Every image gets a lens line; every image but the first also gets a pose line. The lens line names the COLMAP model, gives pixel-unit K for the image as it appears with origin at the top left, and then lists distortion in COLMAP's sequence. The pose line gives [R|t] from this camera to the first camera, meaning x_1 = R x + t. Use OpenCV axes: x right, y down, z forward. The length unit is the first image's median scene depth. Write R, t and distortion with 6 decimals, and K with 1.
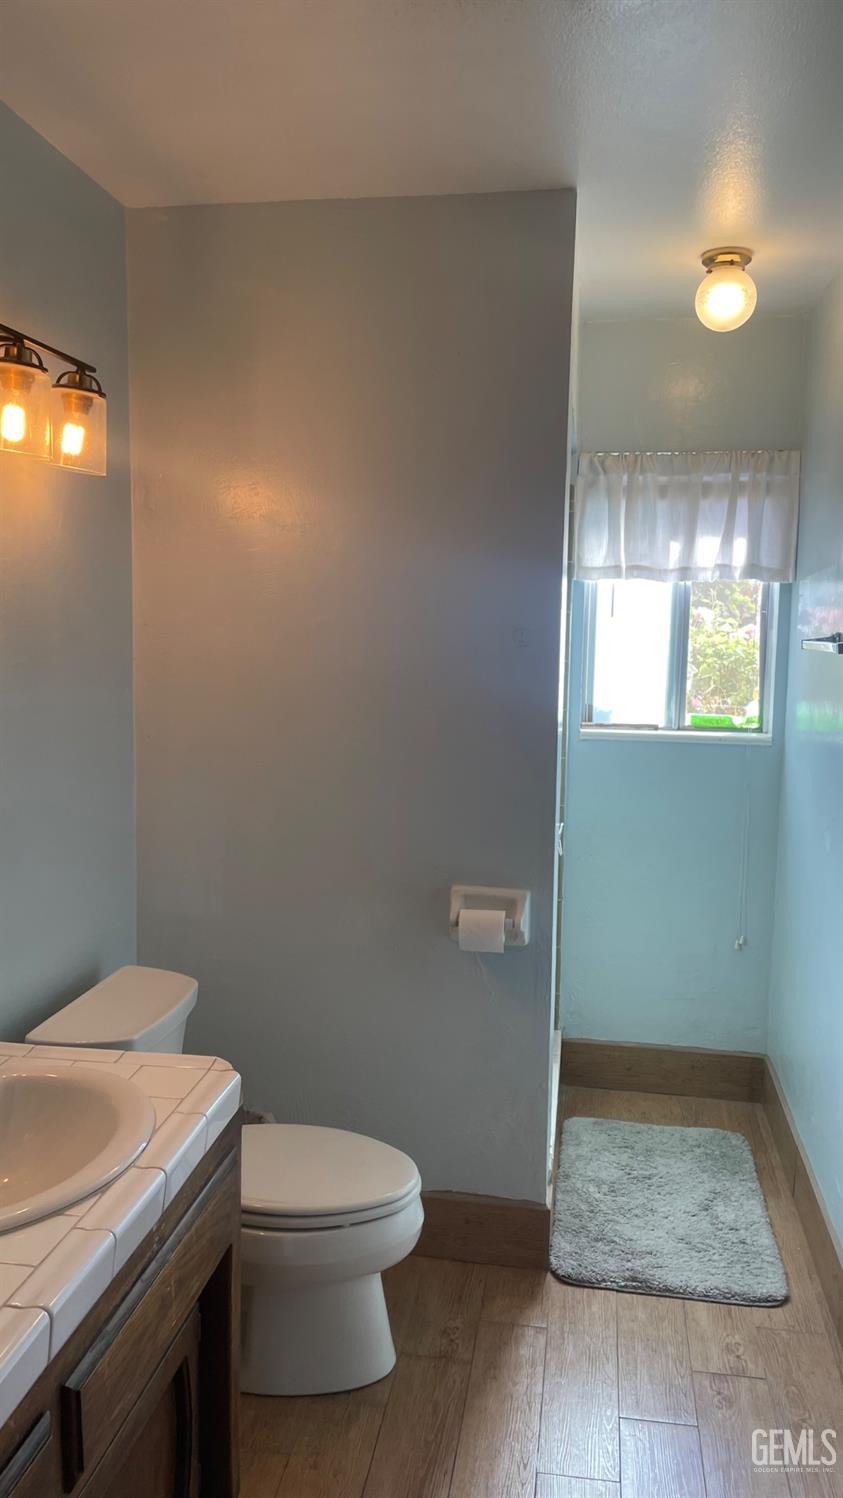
lens RADIAL K [[1091.4, 0, 426.3], [0, 1091.4, 748.9], [0, 0, 1]] dist [0.106109, -0.135522]
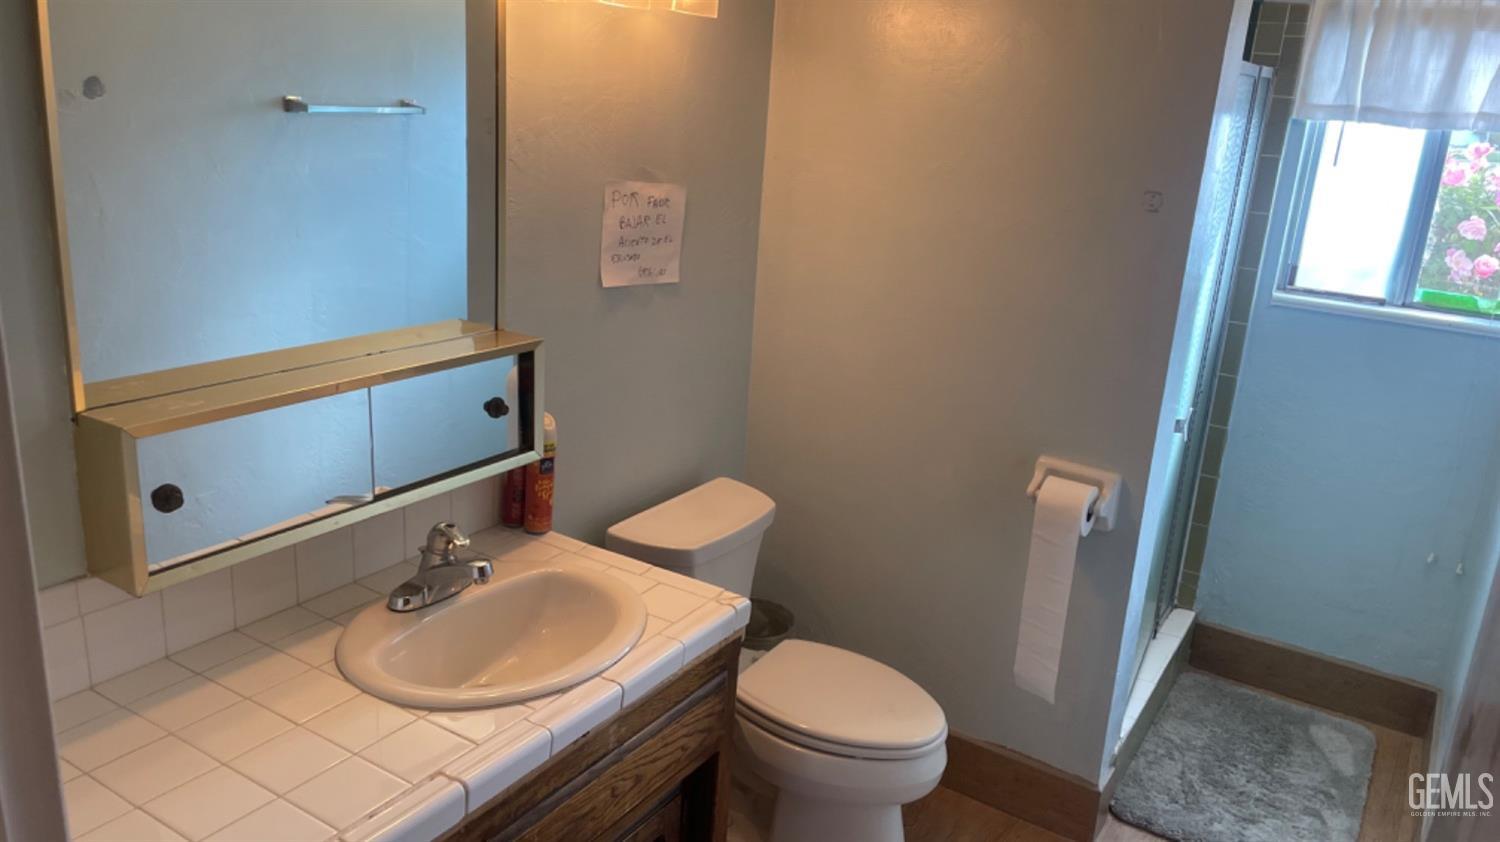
lens RADIAL K [[1092.9, 0, 751.5], [0, 1092.9, 413.2], [0, 0, 1]] dist [0.106109, -0.135522]
pose [[0.921030, 0.151753, -0.358714, 0.124613], [-0.094761, 0.980610, 0.171536, -0.051293], [0.377789, -0.123997, 0.917551, 0.020592]]
